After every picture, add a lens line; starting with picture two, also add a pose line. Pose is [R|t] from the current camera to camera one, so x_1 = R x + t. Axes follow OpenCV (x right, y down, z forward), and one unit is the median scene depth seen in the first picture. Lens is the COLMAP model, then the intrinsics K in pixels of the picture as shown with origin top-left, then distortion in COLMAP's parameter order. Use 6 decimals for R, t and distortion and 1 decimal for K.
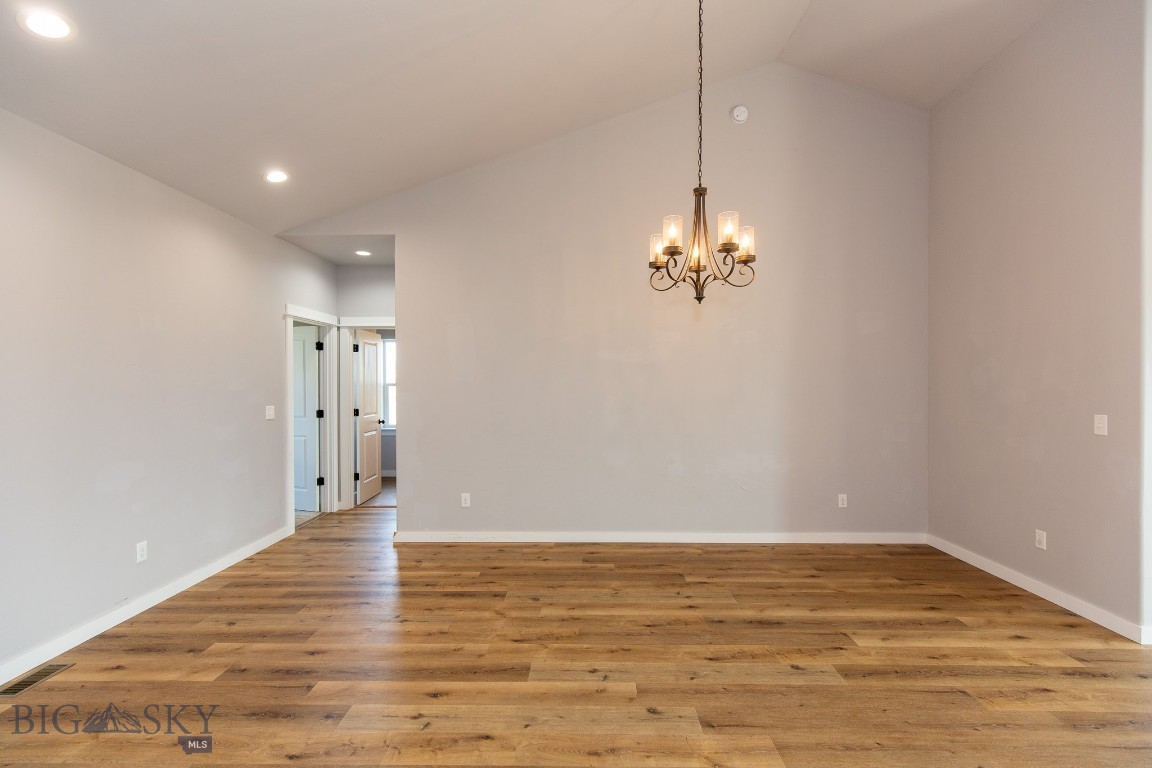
lens RADIAL K [[523.1, 0, 572.8], [0, 523.1, 386.9], [0, 0, 1]] dist [0.012048, -0.001497]
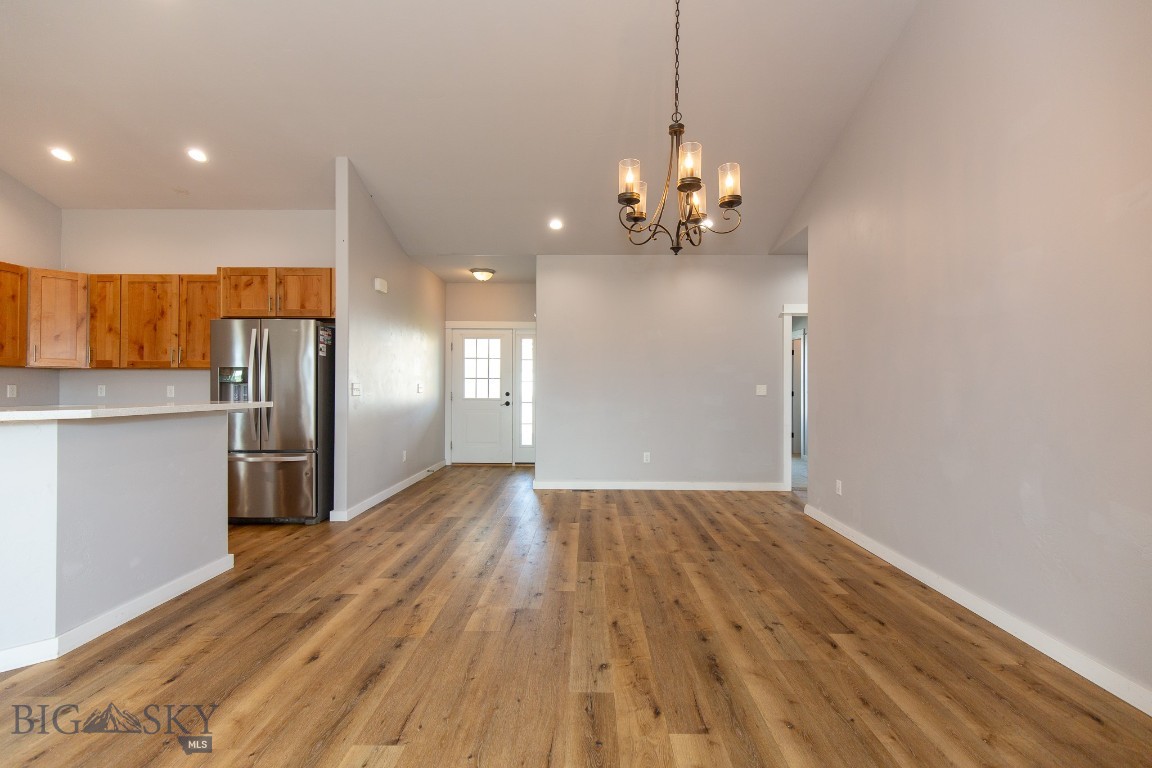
lens RADIAL K [[523.1, 0, 582.0], [0, 523.1, 383.9], [0, 0, 1]] dist [0.012048, -0.001497]
pose [[-0.002132, -0.002248, -0.999995, 1.016505], [-0.016490, 0.999862, -0.002212, 0.059207], [0.999862, 0.016485, -0.002169, 0.760361]]
